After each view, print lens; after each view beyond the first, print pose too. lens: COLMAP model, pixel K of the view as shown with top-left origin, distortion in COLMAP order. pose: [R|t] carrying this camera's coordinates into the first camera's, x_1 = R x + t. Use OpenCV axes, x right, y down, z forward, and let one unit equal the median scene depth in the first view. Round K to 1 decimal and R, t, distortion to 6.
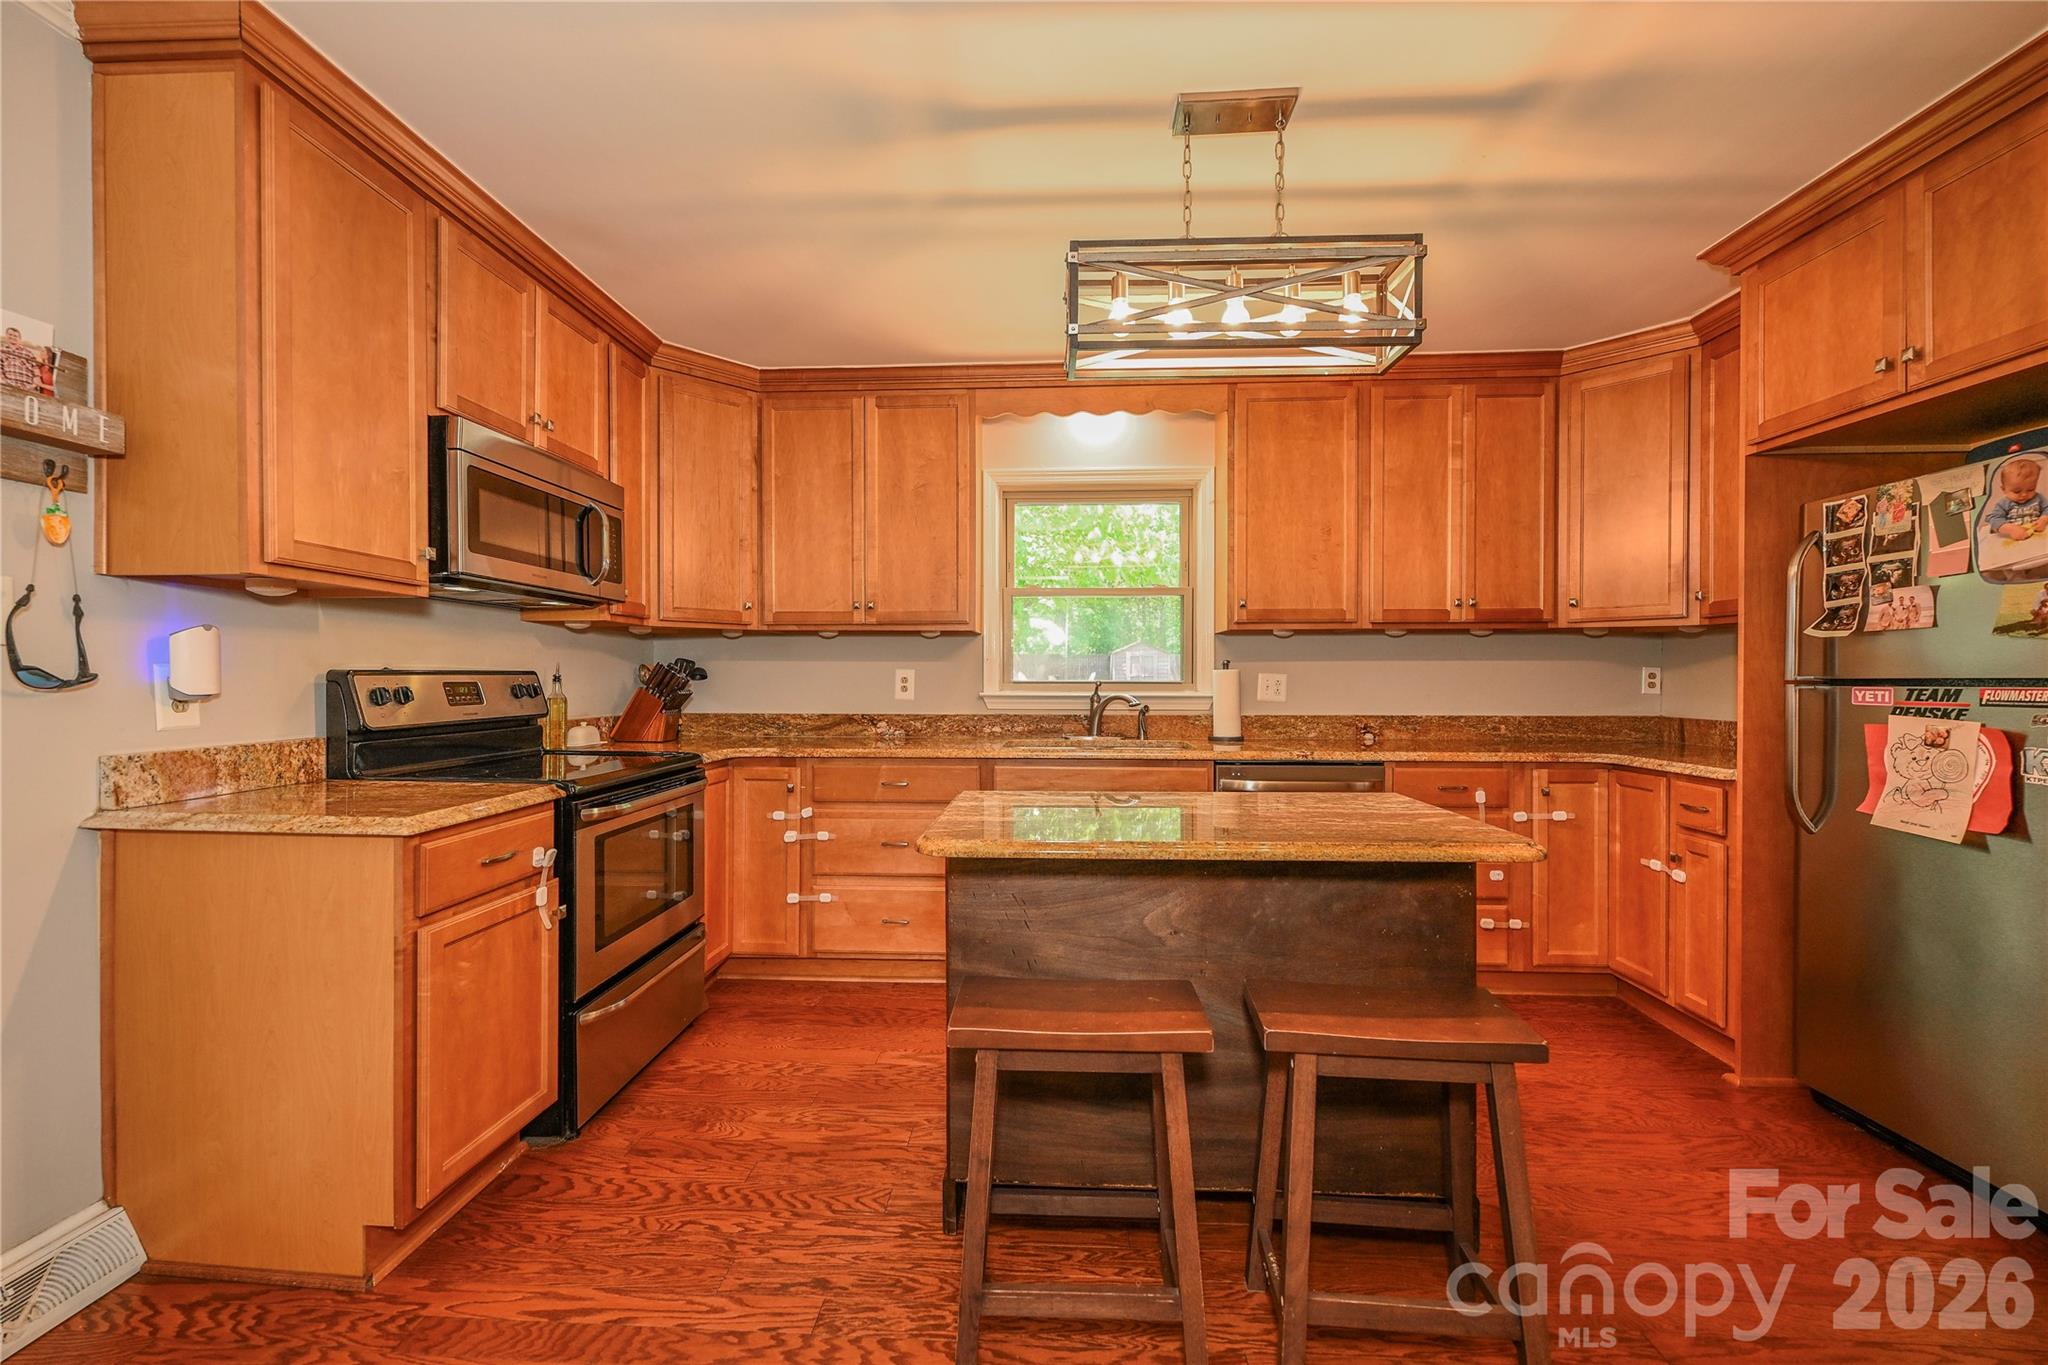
lens RADIAL K [[803.6, 0, 1018.6], [0, 803.6, 678.1], [0, 0, 1]] dist [-0.002238, -0.000146]
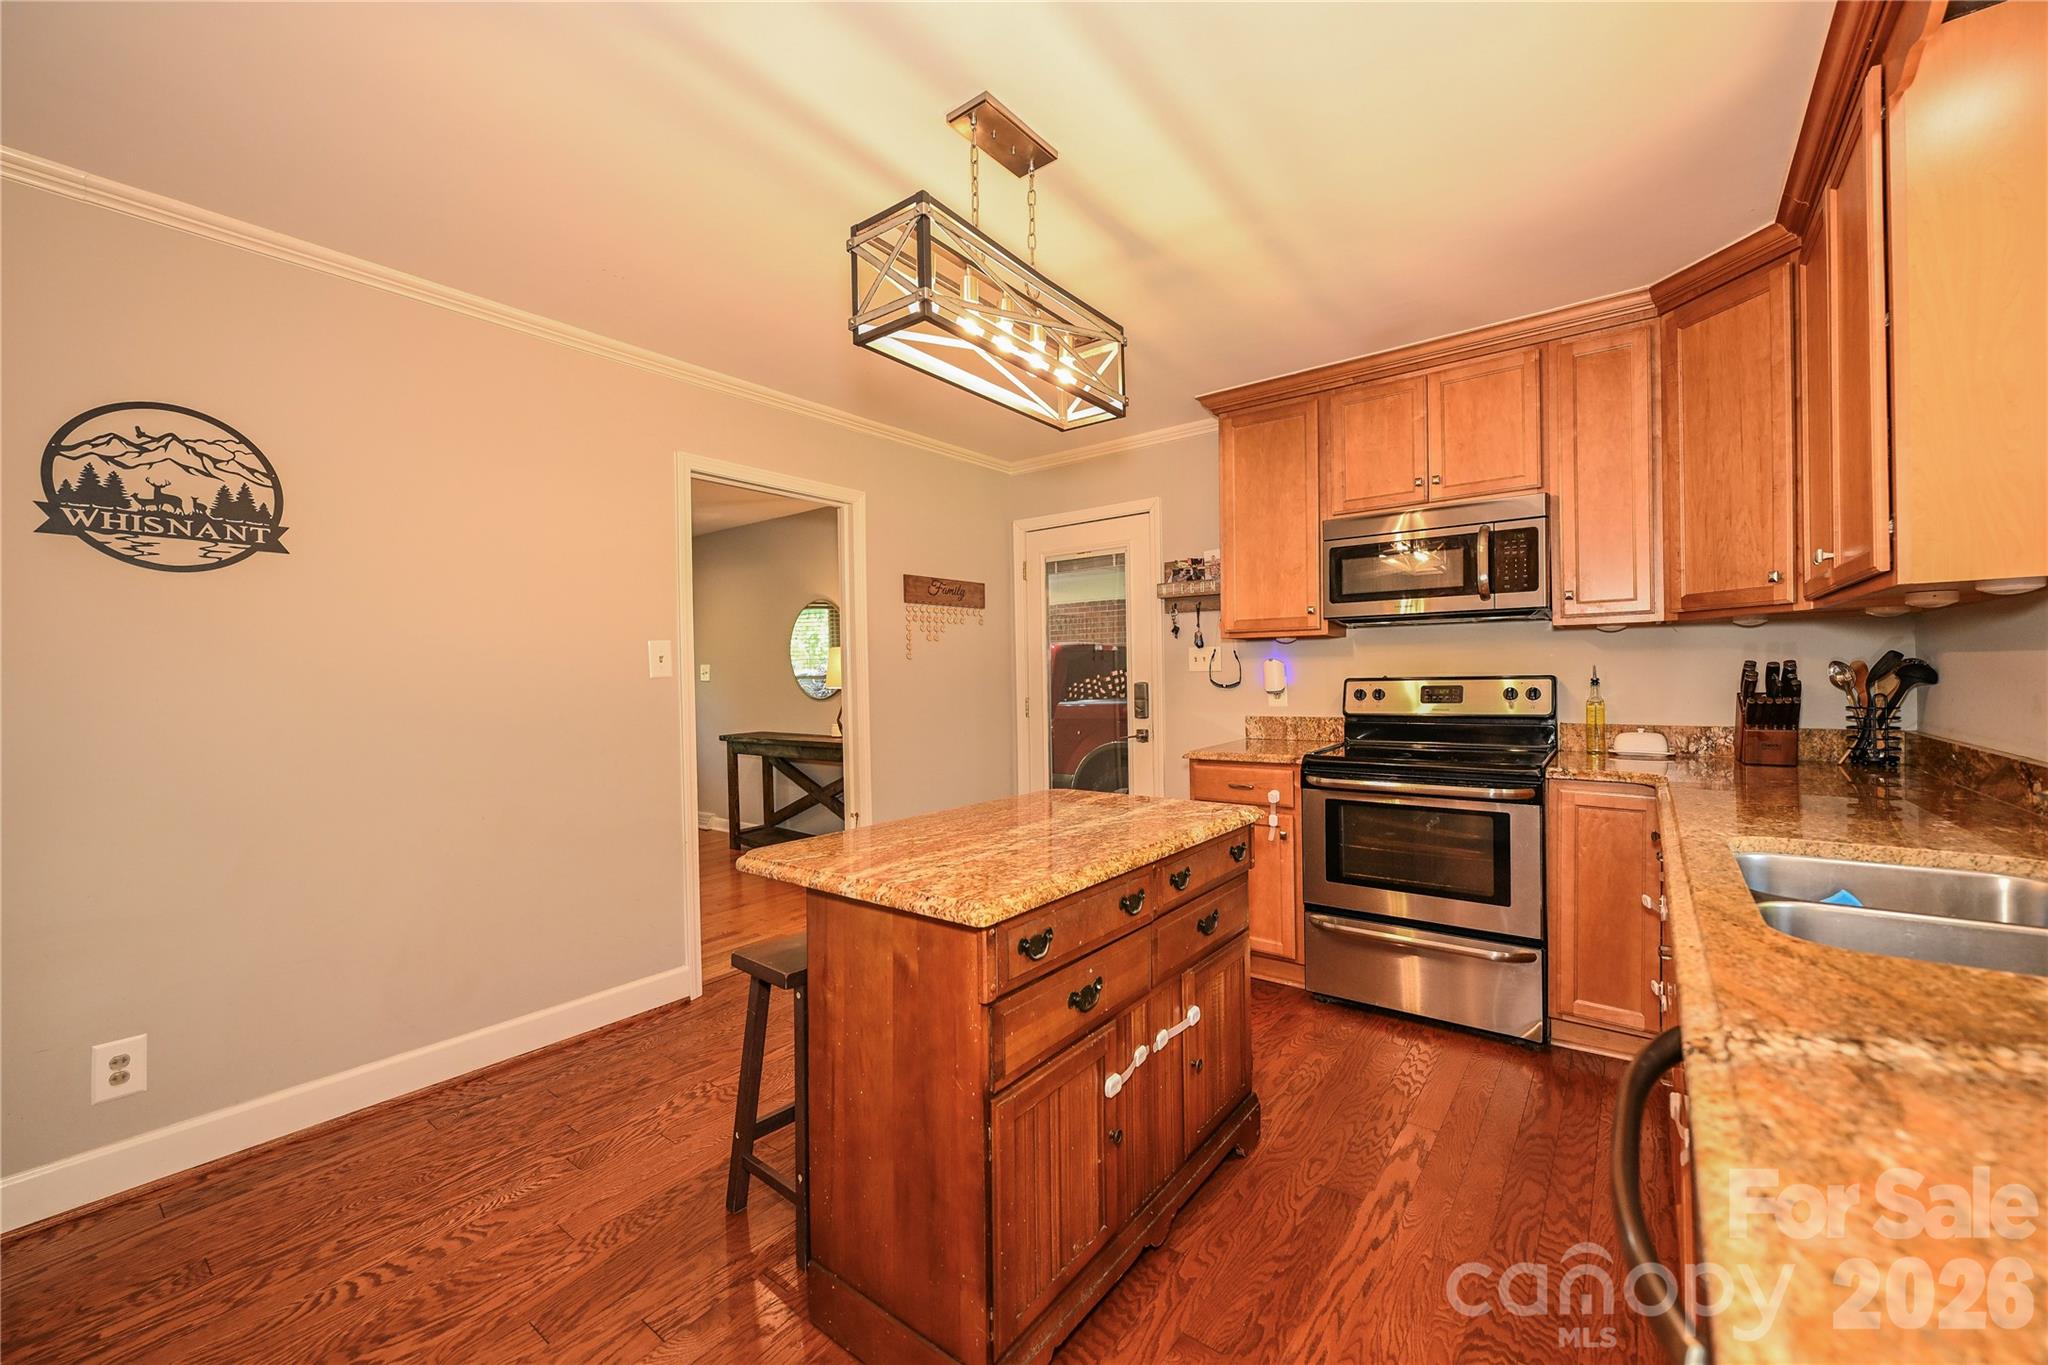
lens RADIAL K [[803.6, 0, 1027.0], [0, 803.6, 670.3], [0, 0, 1]] dist [-0.002238, -0.000146]
pose [[-0.559949, 0.003658, -0.828519, 0.641839], [0.014266, 0.999885, -0.005227, -0.018687], [0.828404, -0.014746, -0.559936, 0.938105]]
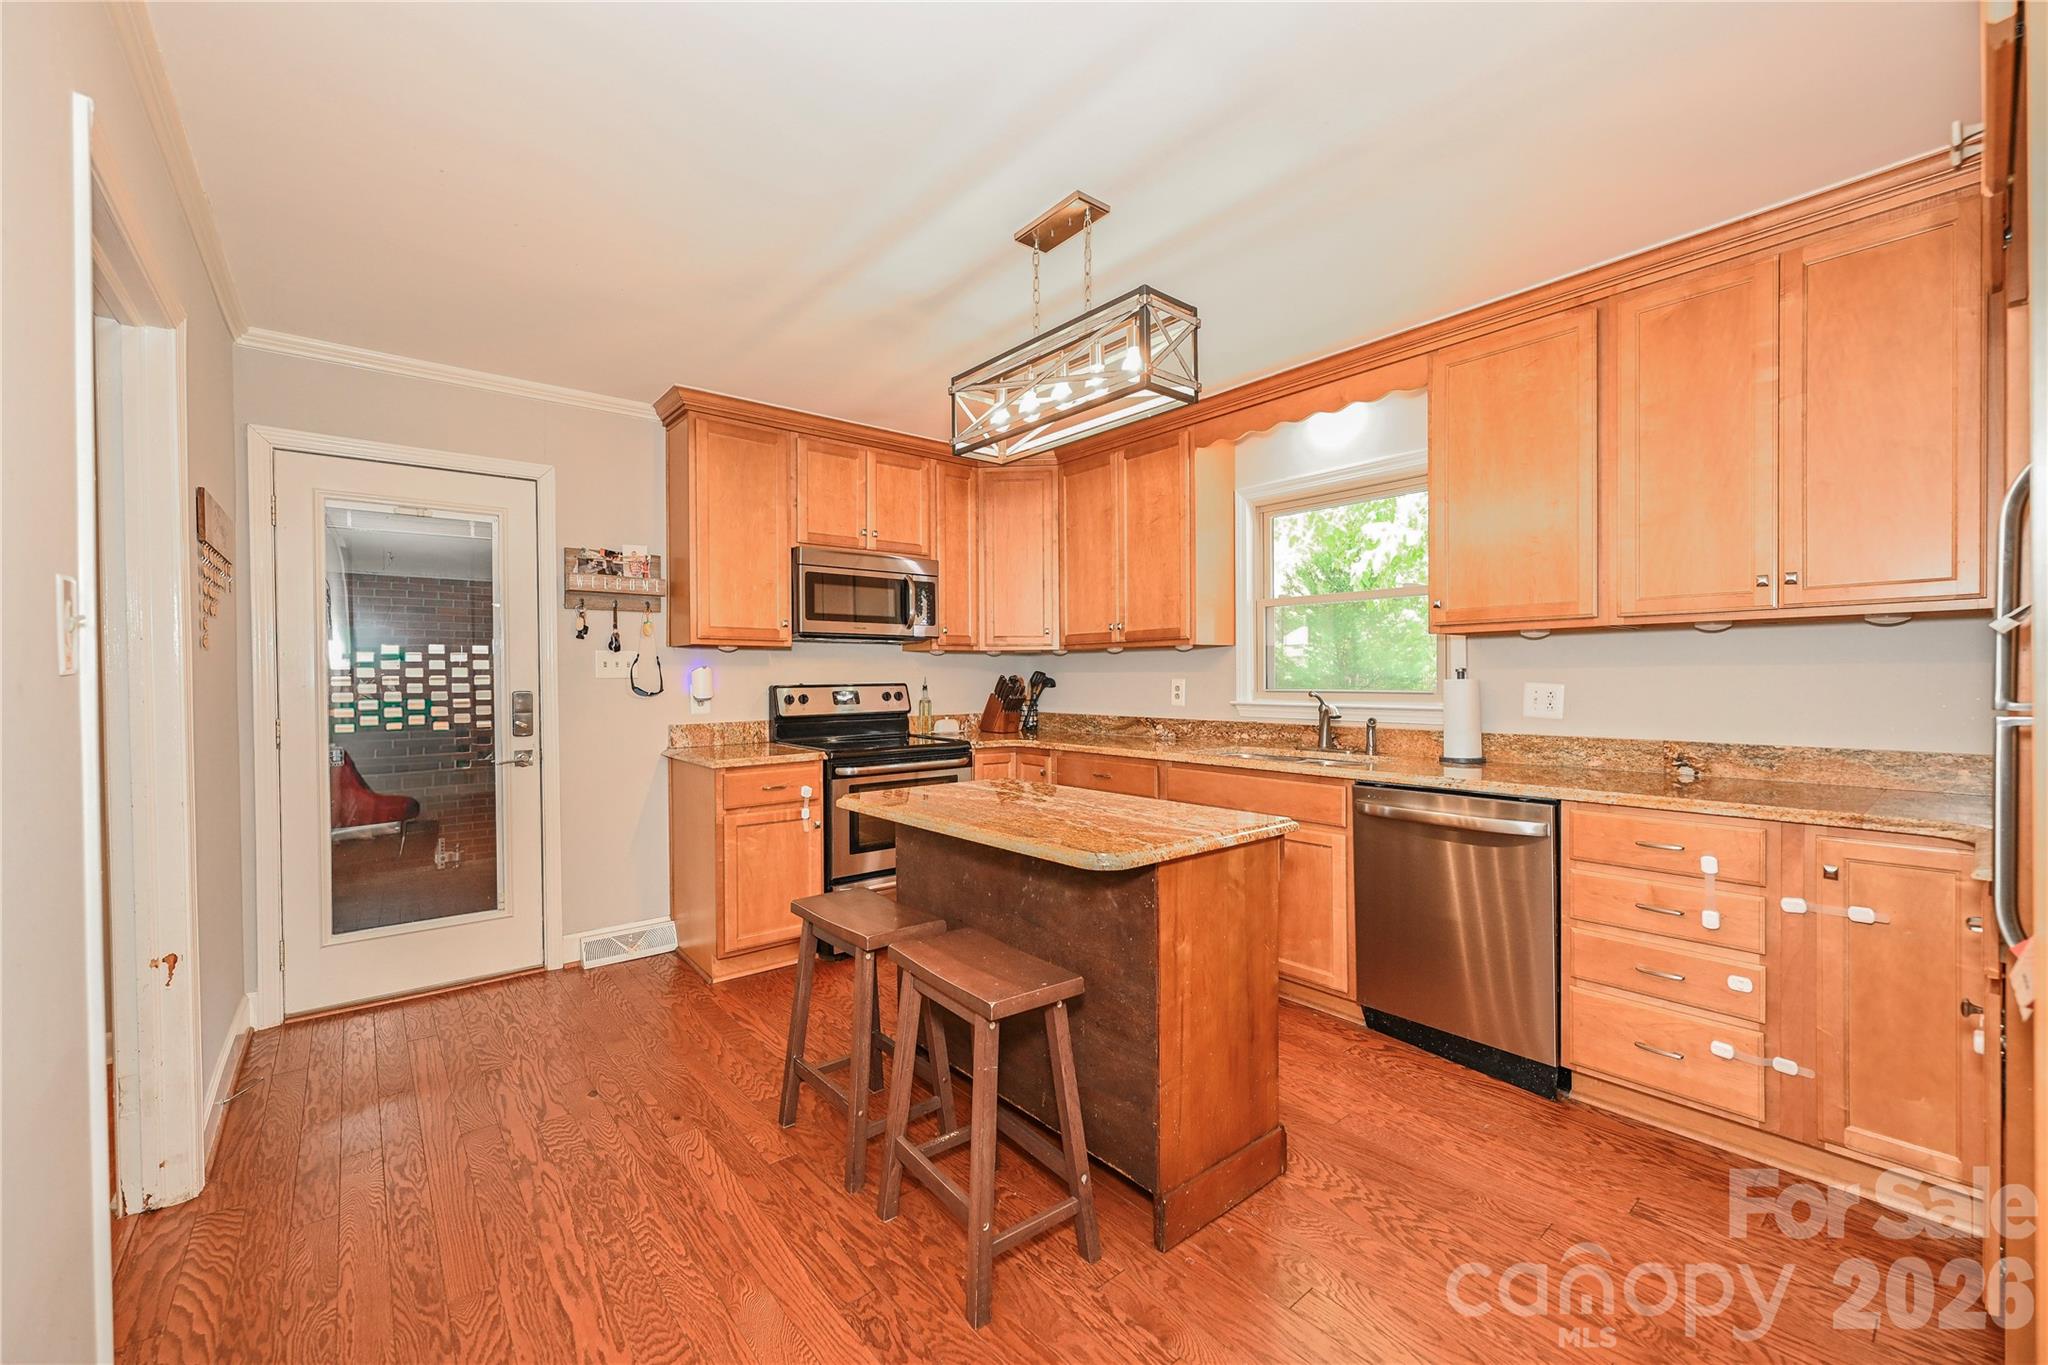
lens RADIAL K [[803.6, 0, 1017.0], [0, 803.6, 676.5], [0, 0, 1]] dist [-0.002238, -0.000146]
pose [[0.679239, -0.005269, -0.733899, 0.647487], [0.006102, 0.999980, -0.001532, -0.016757], [0.733892, -0.003438, 0.679257, 0.082930]]
